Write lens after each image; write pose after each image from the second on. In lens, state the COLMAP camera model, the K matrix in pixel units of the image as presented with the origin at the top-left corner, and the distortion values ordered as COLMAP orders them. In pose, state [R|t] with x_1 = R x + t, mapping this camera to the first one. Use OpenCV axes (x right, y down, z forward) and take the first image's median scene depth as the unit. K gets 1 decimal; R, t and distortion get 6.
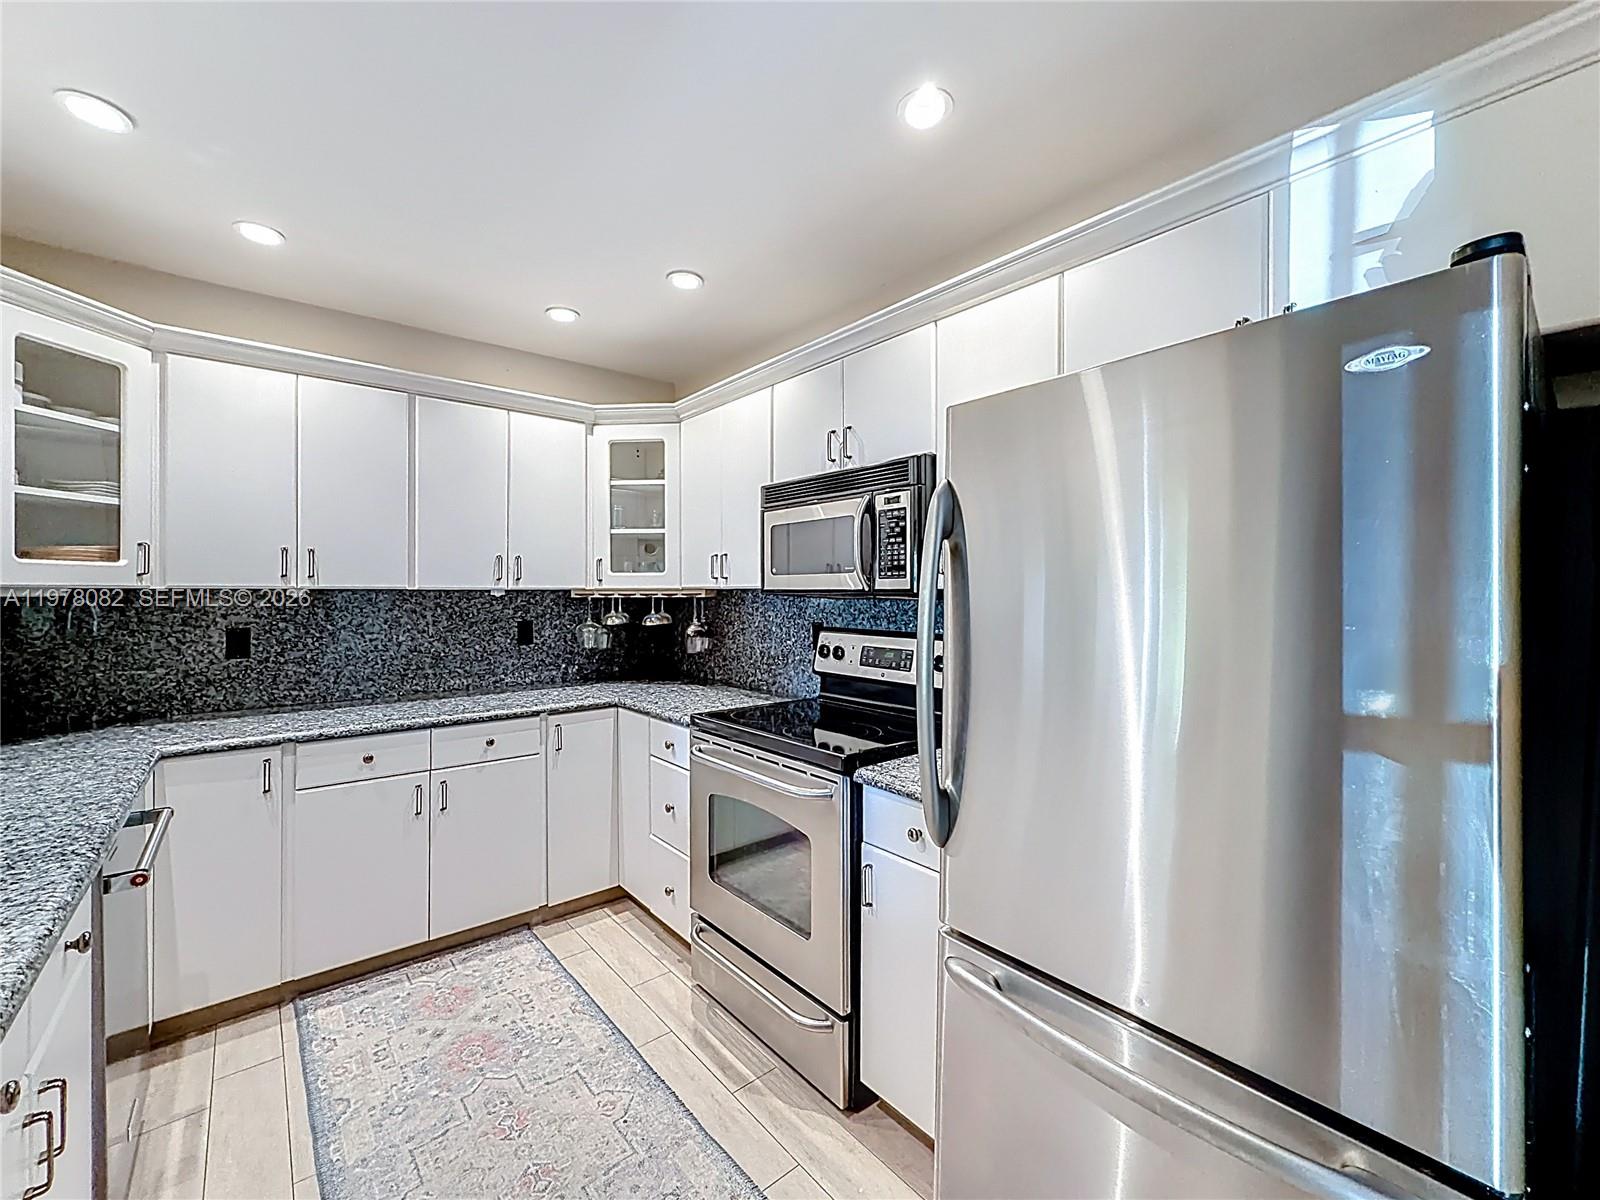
lens RADIAL K [[653.9, 0, 808.2], [0, 653.9, 594.5], [0, 0, 1]] dist [-0.008608, 0.000214]
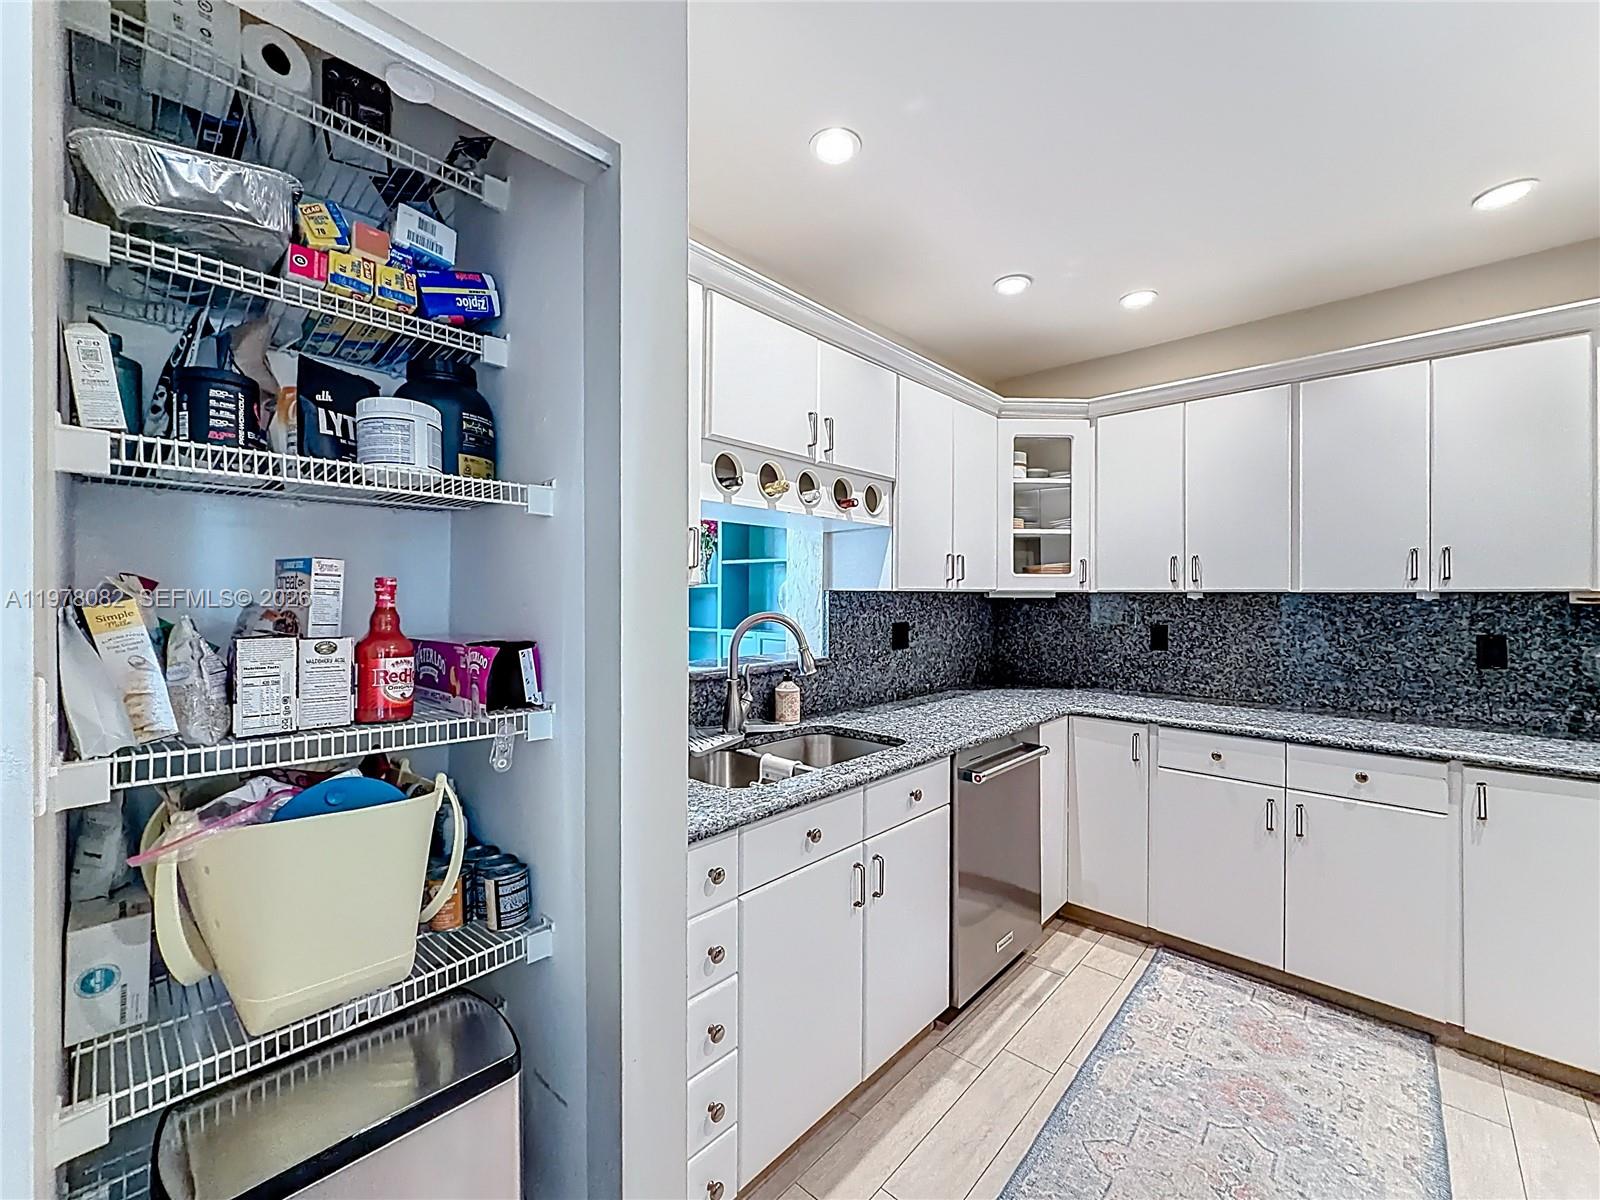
lens RADIAL K [[653.9, 0, 806.5], [0, 653.9, 596.4], [0, 0, 1]] dist [-0.008608, 0.000214]
pose [[0.111606, 0.001852, -0.993751, 0.246943], [-0.005729, 0.999983, 0.001221, 0.001047], [0.993736, 0.005557, 0.111615, 0.208789]]
